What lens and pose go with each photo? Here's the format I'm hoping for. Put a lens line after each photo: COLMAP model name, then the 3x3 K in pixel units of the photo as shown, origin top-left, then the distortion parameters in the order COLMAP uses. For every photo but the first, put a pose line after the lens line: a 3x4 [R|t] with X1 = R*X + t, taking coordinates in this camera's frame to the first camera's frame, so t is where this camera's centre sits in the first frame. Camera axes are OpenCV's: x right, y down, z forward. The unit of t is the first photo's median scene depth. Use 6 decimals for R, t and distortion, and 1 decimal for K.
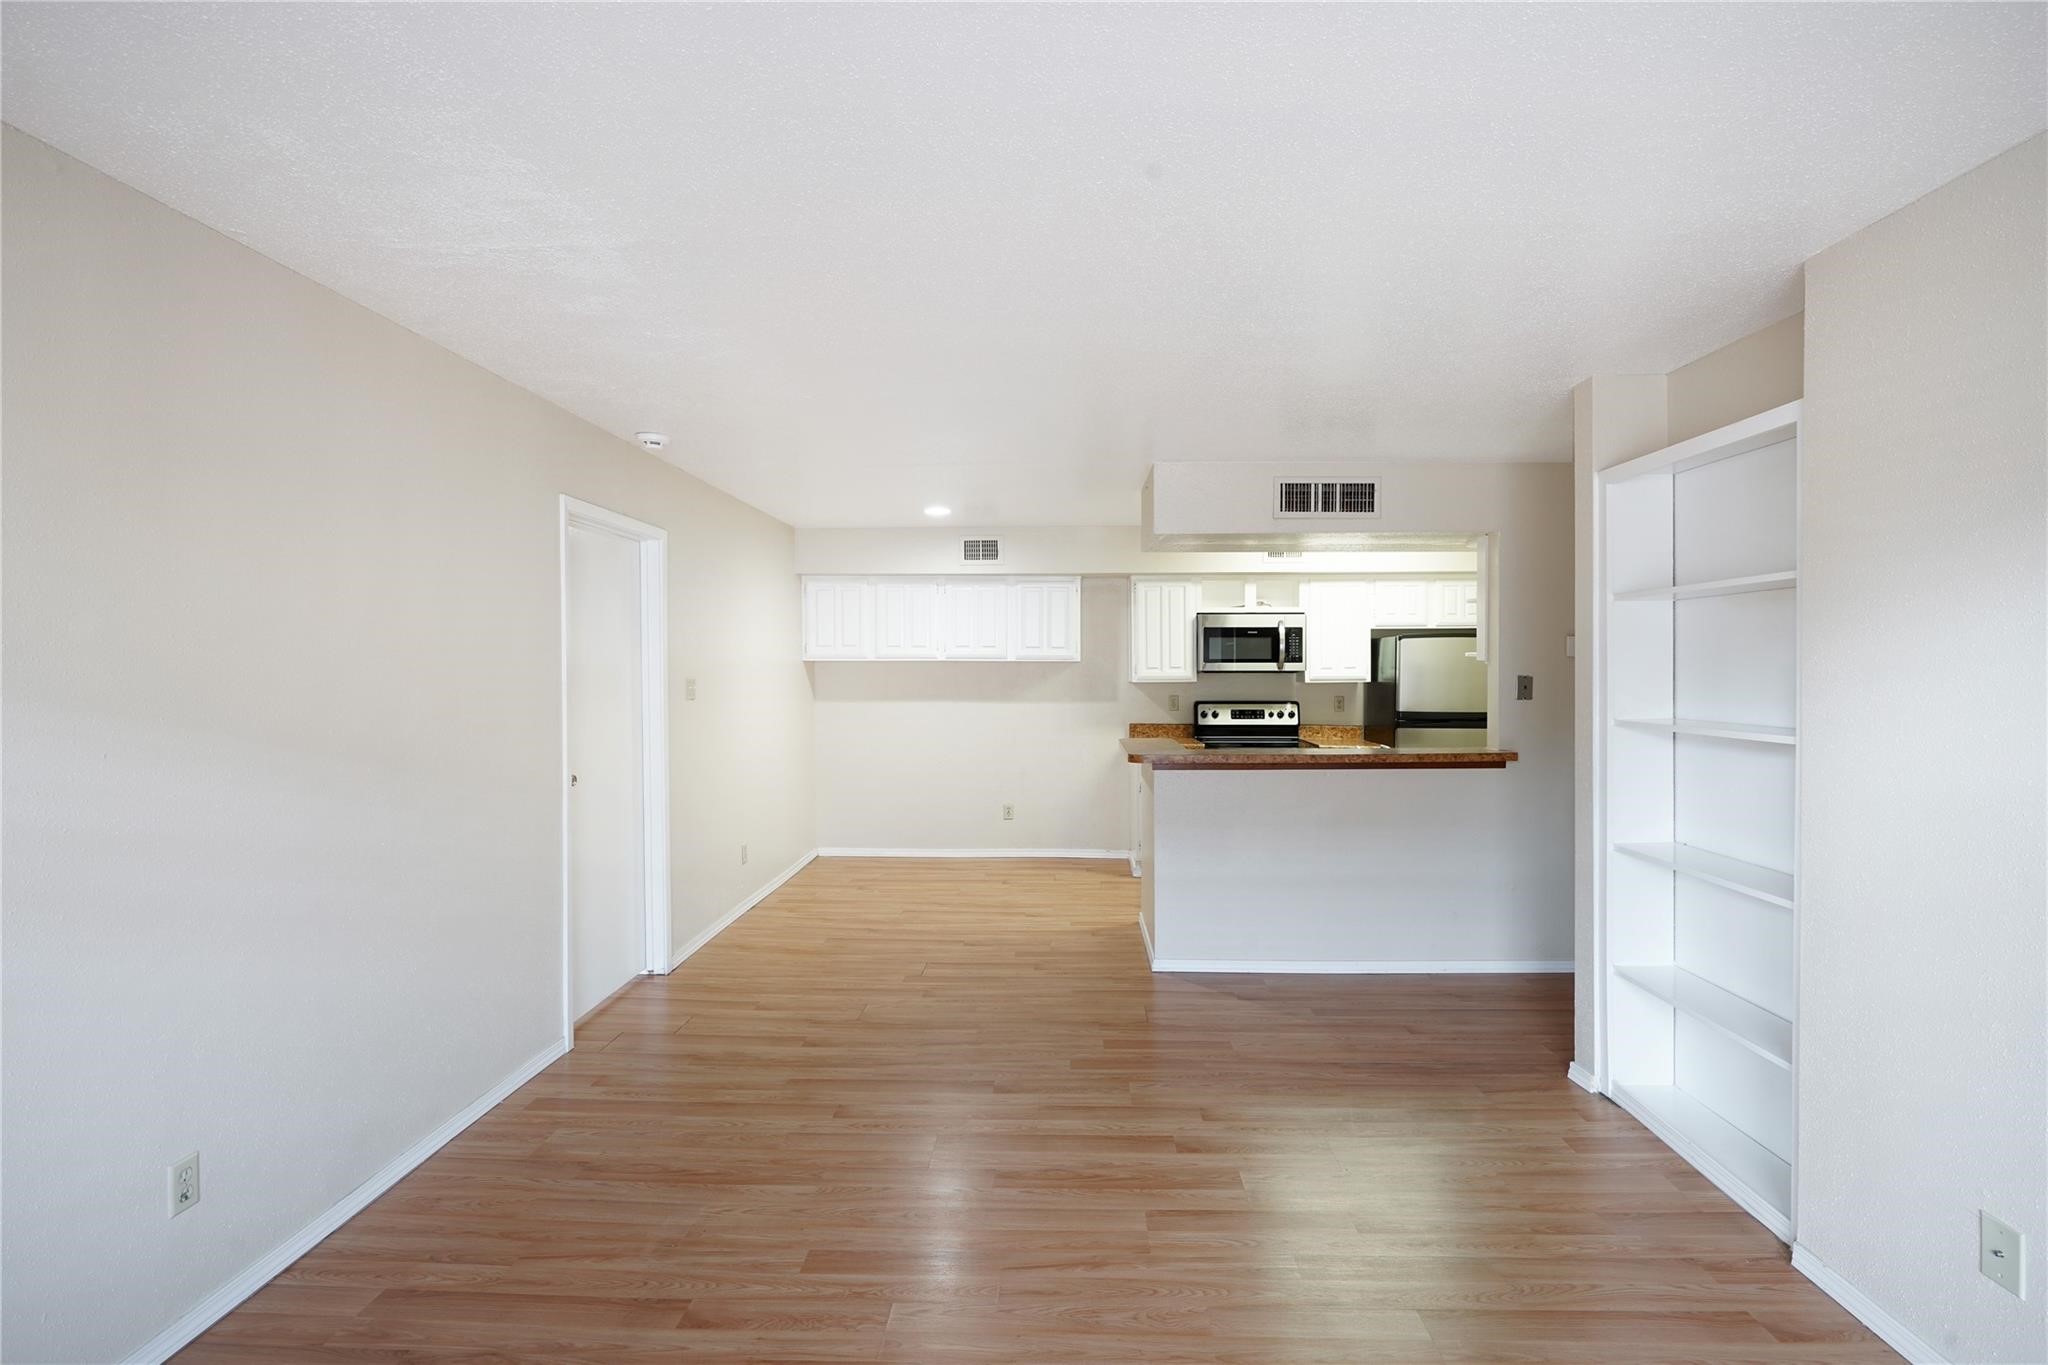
lens RADIAL K [[972.8, 0, 1069.2], [0, 972.8, 683.3], [0, 0, 1]] dist [-0.003664, 0.001183]
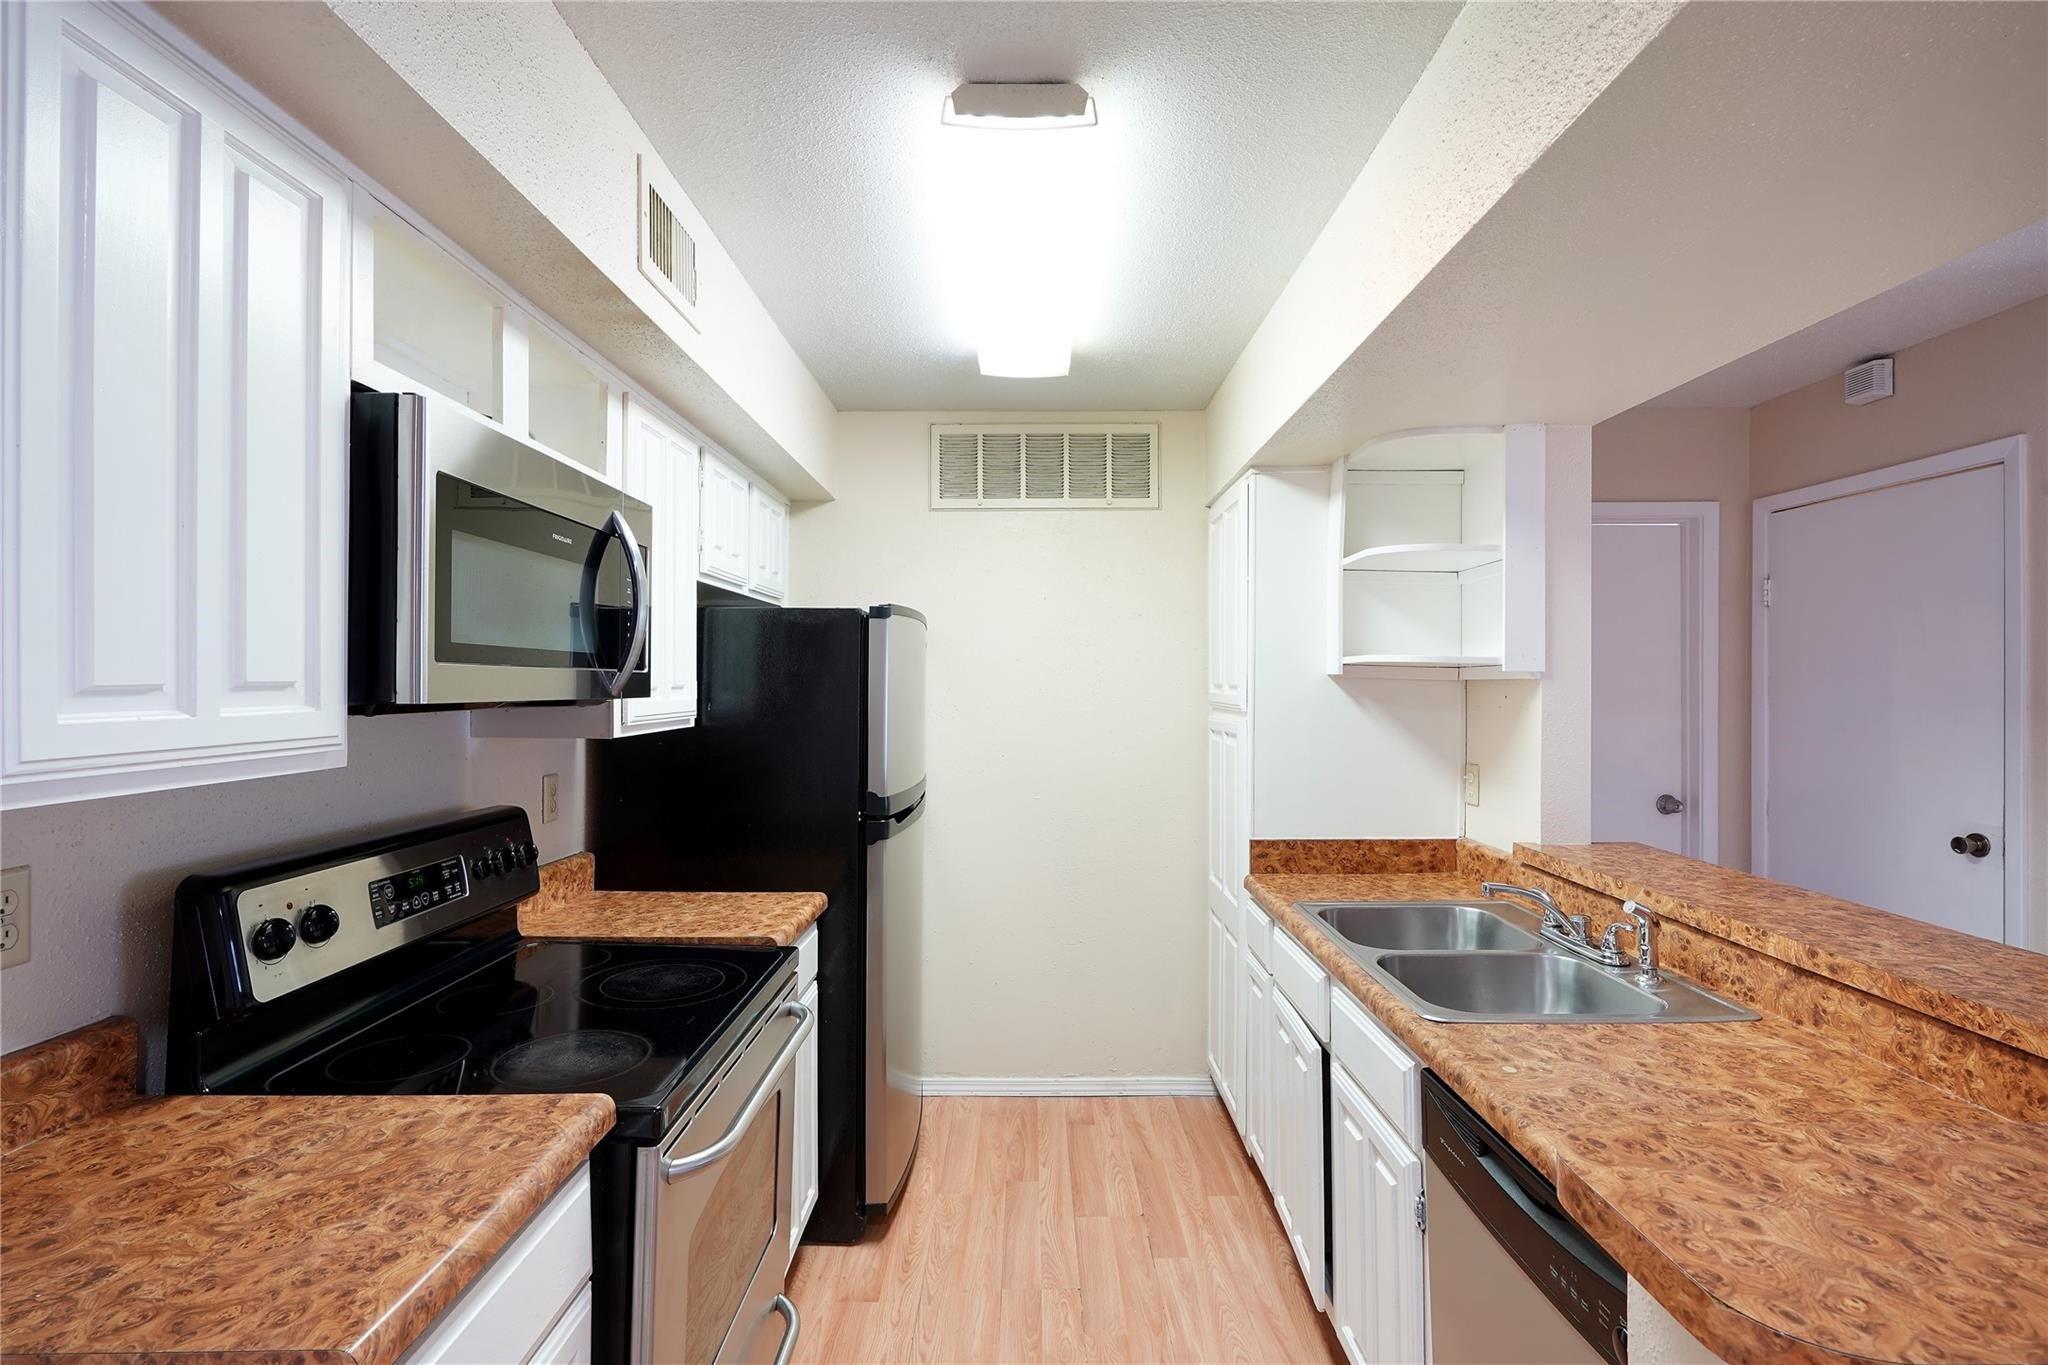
lens RADIAL K [[955.5, 0, 1055.1], [0, 955.5, 678.4], [0, 0, 1]] dist [-0.002025, 0.001491]
pose [[-0.016758, 0.008112, 0.999827, -0.066144], [0.016684, 0.999830, -0.007833, -0.019925], [-0.999720, 0.016550, -0.016891, 1.231382]]
